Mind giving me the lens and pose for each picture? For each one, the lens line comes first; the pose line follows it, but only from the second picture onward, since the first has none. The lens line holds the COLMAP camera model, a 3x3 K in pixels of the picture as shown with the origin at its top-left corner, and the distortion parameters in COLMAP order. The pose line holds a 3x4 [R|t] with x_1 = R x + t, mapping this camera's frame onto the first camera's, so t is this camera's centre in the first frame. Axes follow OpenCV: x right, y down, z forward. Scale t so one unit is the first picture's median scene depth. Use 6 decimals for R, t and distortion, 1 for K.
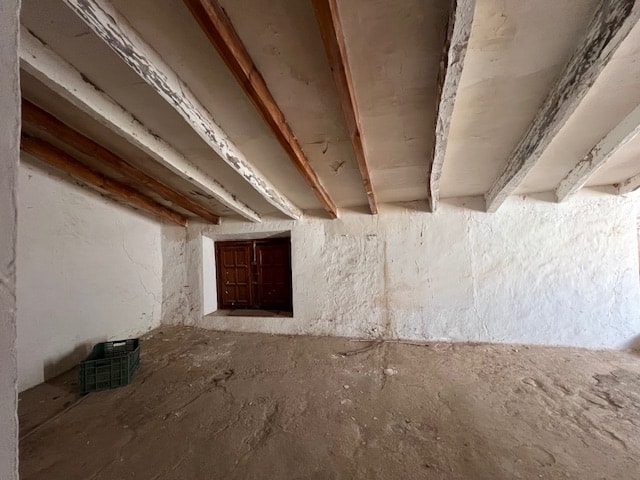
lens RADIAL K [[261.4, 0, 319.4], [0, 261.4, 239.2], [0, 0, 1]] dist [-0.001529, 0.000864]
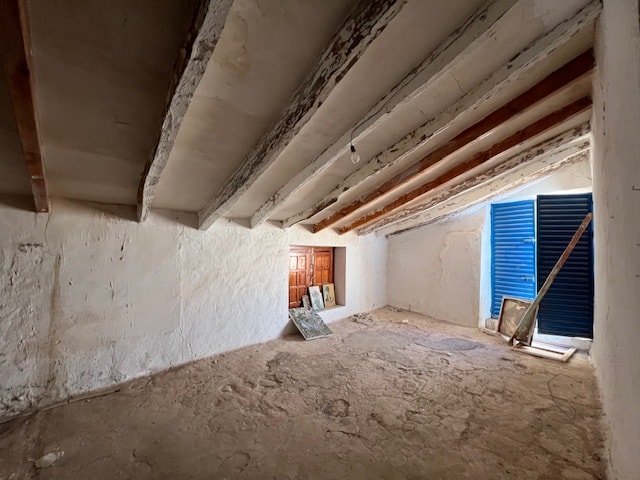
lens RADIAL K [[261.4, 0, 319.8], [0, 261.4, 239.9], [0, 0, 1]] dist [-0.001529, 0.000864]
pose [[0.500282, 0.085729, 0.861608, 0.004026], [-0.036381, 0.996289, -0.078005, -0.002027], [-0.865098, 0.007678, 0.501544, 0.088985]]
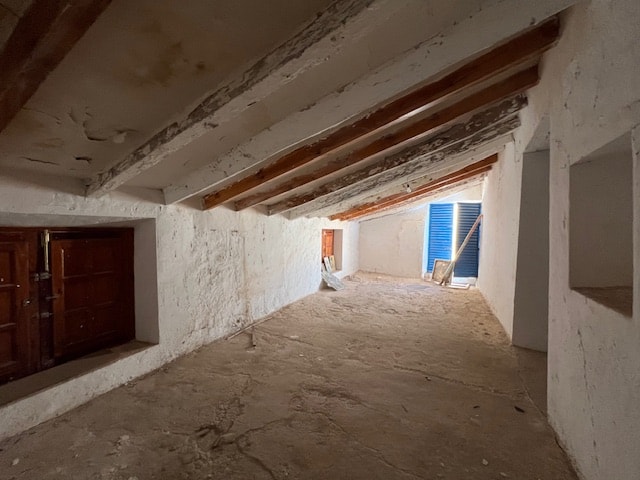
lens RADIAL K [[261.4, 0, 320.8], [0, 261.4, 238.5], [0, 0, 1]] dist [-0.001529, 0.000864]
pose [[0.187704, 0.013316, 0.982135, -0.899596], [-0.028878, 0.999551, -0.008033, 0.015018], [-0.981801, -0.026854, 0.188004, 0.566588]]
